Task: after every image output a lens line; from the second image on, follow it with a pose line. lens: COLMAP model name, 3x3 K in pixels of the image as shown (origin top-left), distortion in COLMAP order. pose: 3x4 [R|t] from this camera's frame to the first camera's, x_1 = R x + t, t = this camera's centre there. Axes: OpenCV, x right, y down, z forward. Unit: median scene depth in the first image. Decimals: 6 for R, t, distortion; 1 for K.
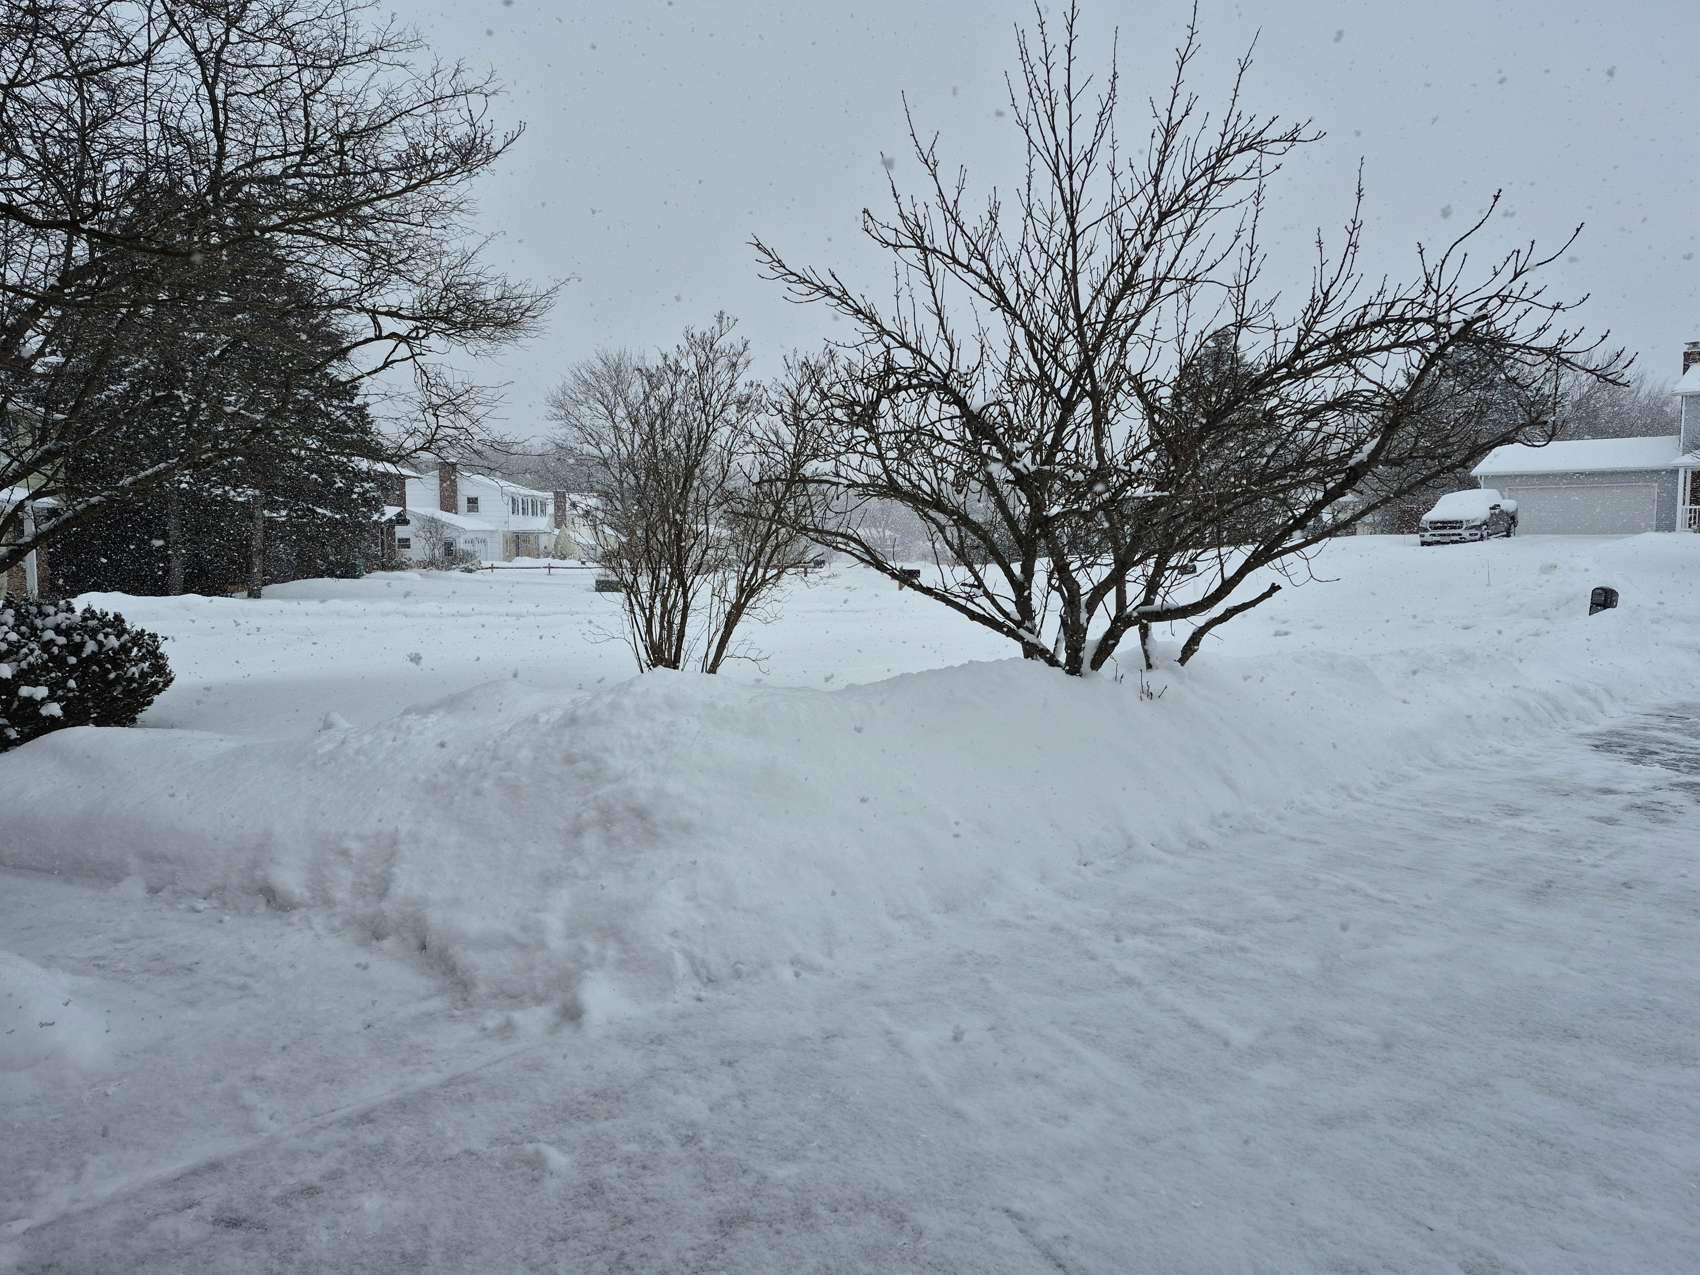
lens RADIAL K [[1186.5, 0, 836.1], [0, 1186.5, 613.6], [0, 0, 1]] dist [0.065147, -0.058337]
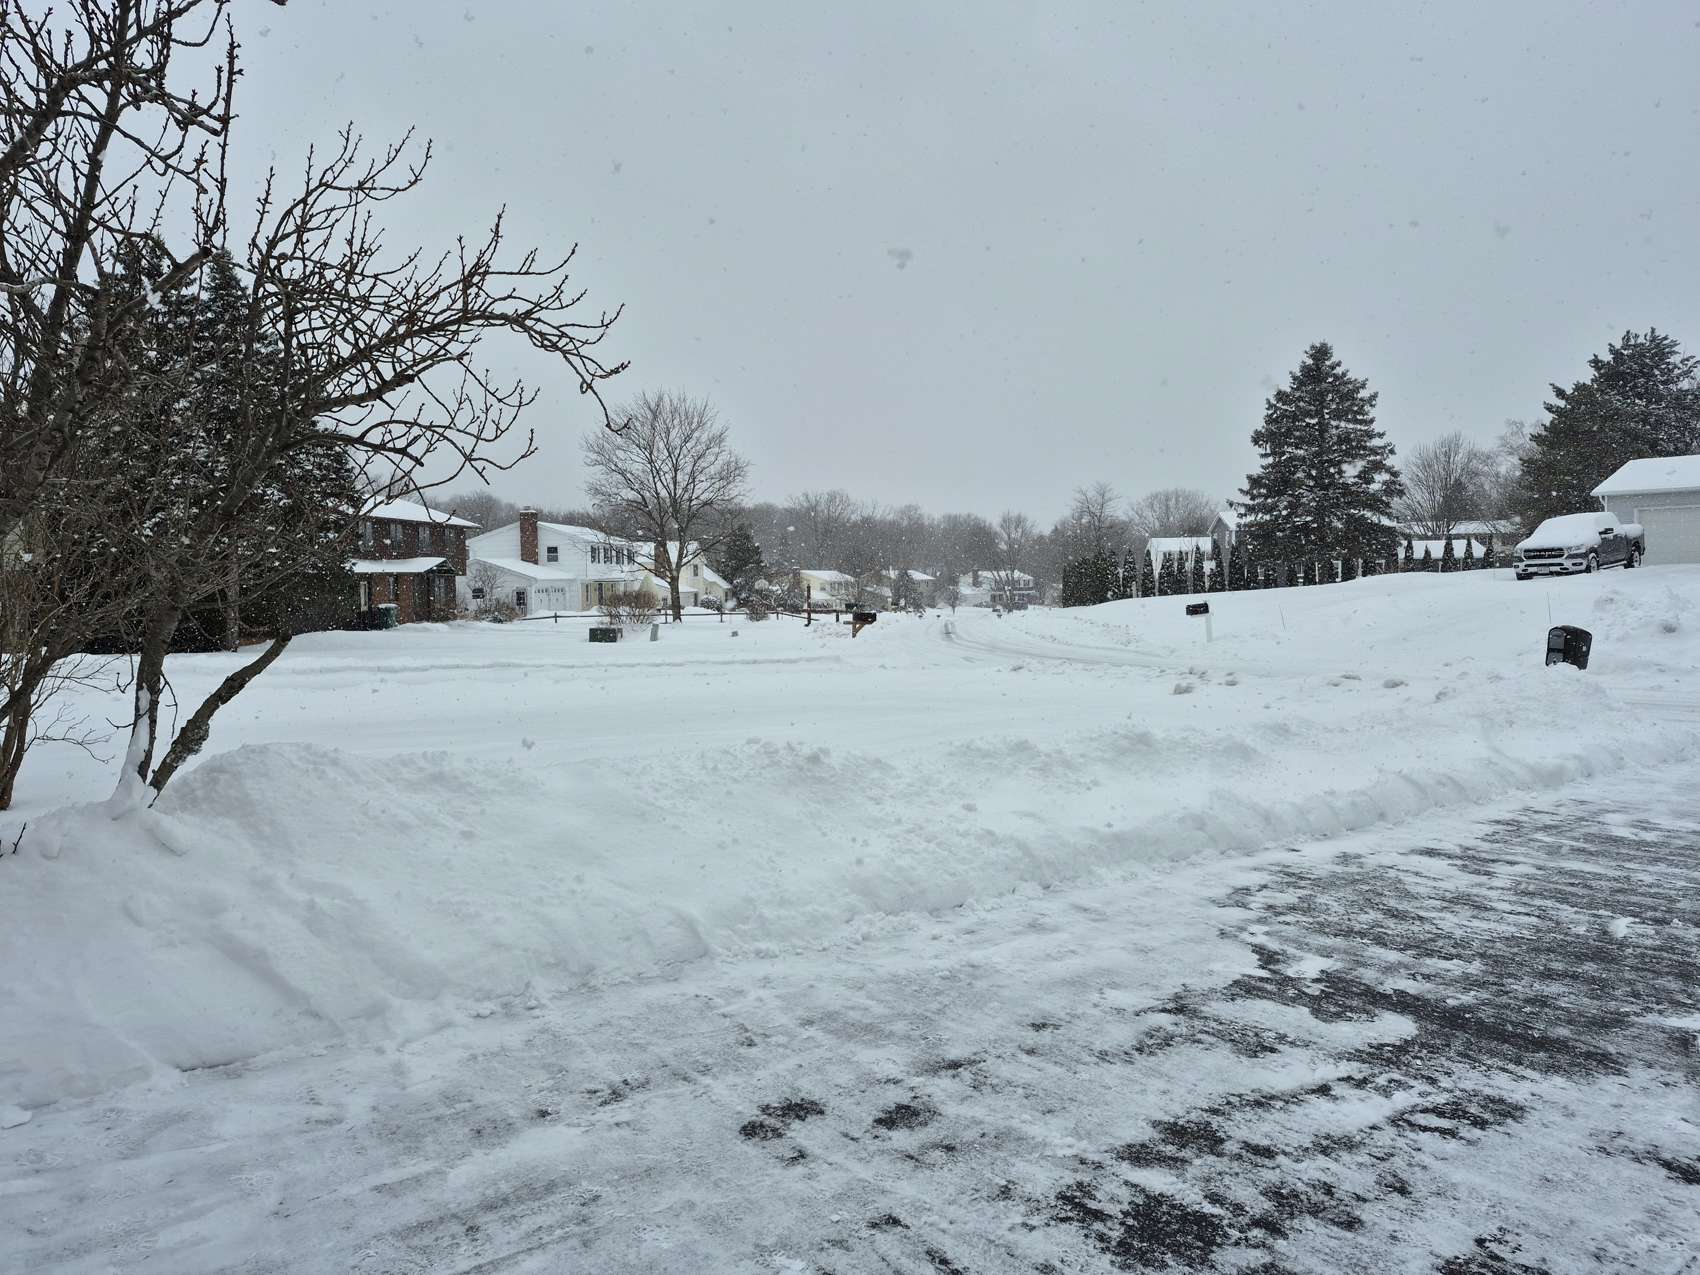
lens RADIAL K [[1186.5, 0, 824.2], [0, 1186.5, 635.4], [0, 0, 1]] dist [0.065147, -0.058337]
pose [[0.990302, -0.009393, -0.138615, 0.739083], [0.006611, 0.999768, -0.020515, -0.013199], [0.138775, 0.019400, 0.990134, 0.544813]]
